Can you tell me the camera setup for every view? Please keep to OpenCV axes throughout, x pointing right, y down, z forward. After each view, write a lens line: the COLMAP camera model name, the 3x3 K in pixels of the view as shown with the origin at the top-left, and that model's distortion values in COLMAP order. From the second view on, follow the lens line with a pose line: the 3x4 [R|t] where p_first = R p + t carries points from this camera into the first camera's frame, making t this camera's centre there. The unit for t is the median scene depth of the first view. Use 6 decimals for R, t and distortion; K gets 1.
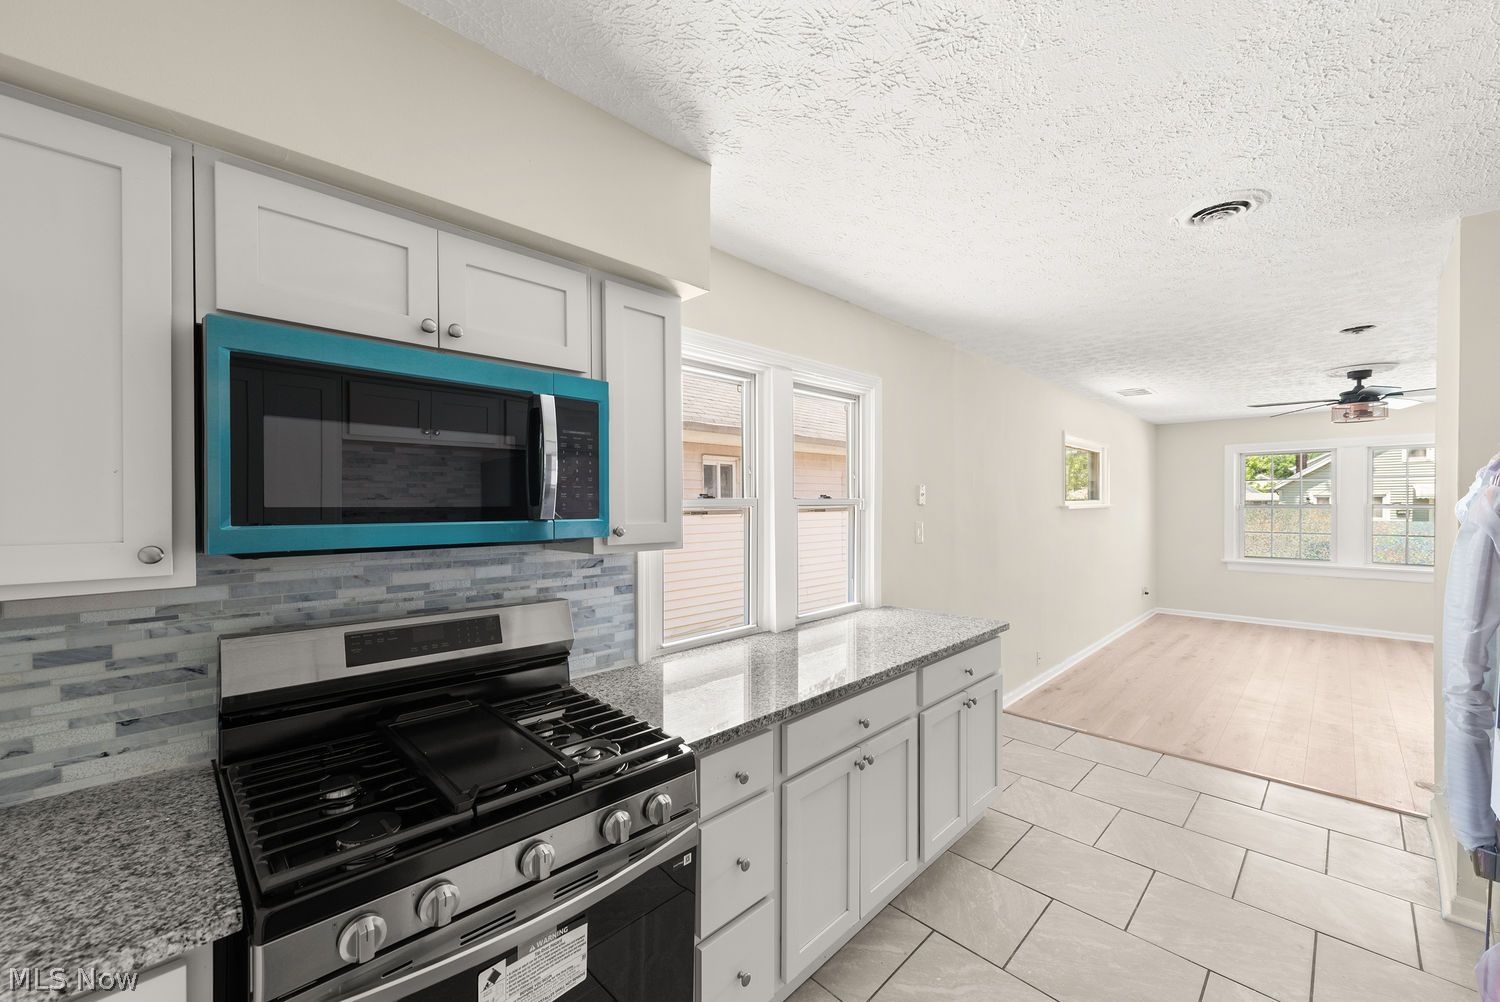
lens RADIAL K [[596.5, 0, 742.3], [0, 596.5, 505.1], [0, 0, 1]] dist [-0.000858, -0.000051]
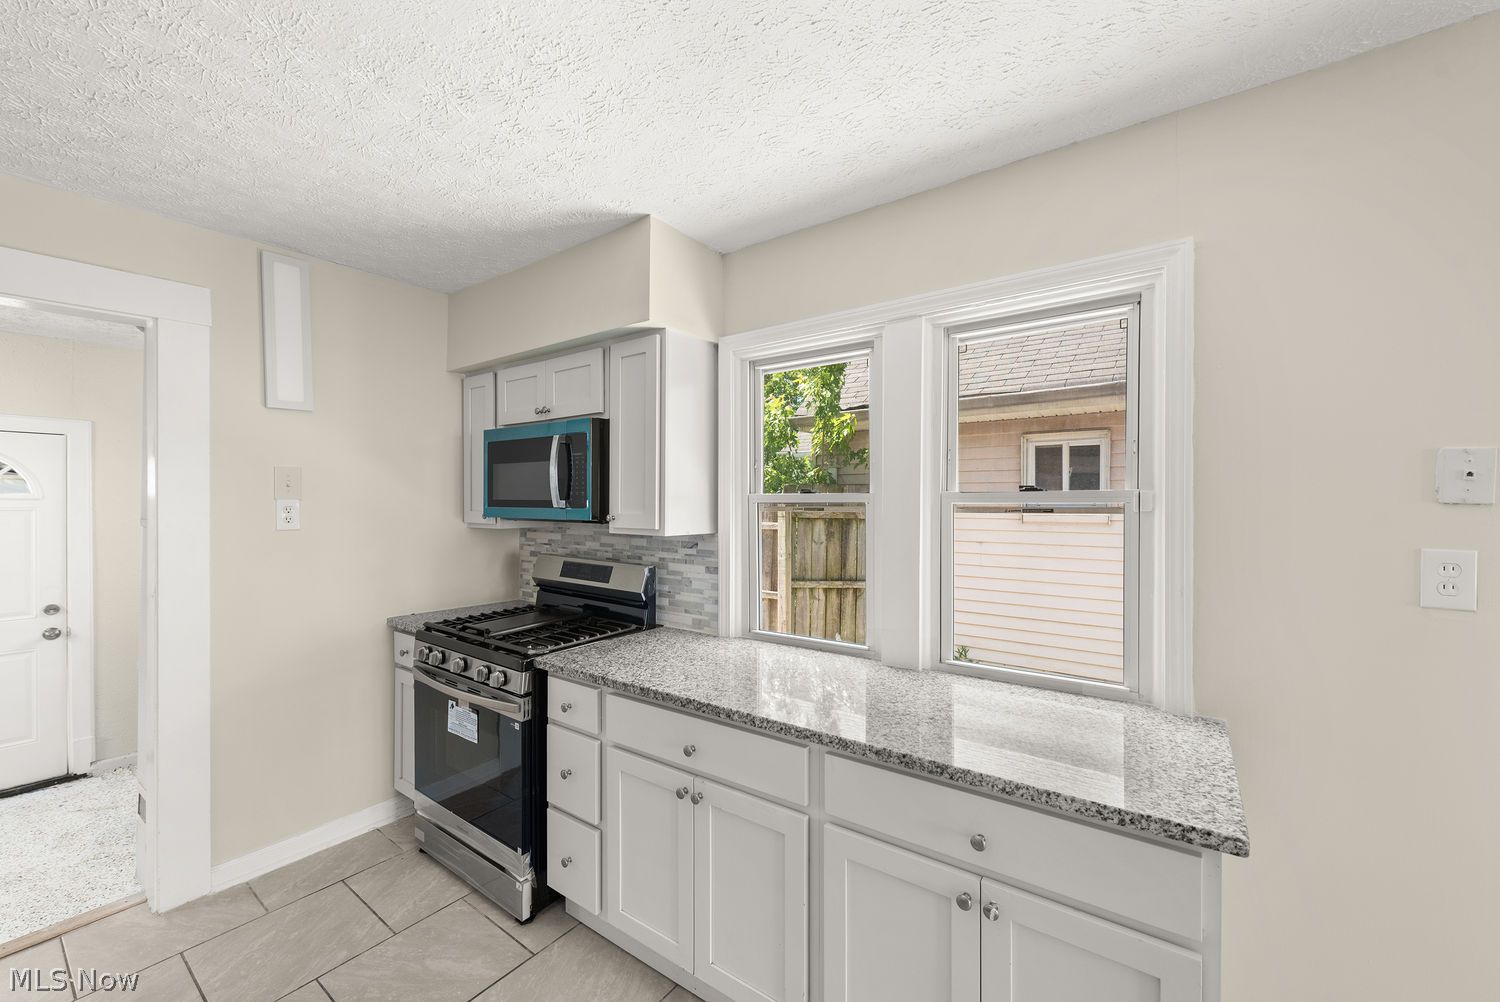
lens RADIAL K [[596.5, 0, 742.9], [0, 596.5, 499.2], [0, 0, 1]] dist [-0.000858, -0.000051]
pose [[0.147927, -0.001872, -0.988997, 1.041337], [-0.005843, 0.999979, -0.002767, 0.000745], [0.988981, 0.006188, 0.147913, 0.913101]]
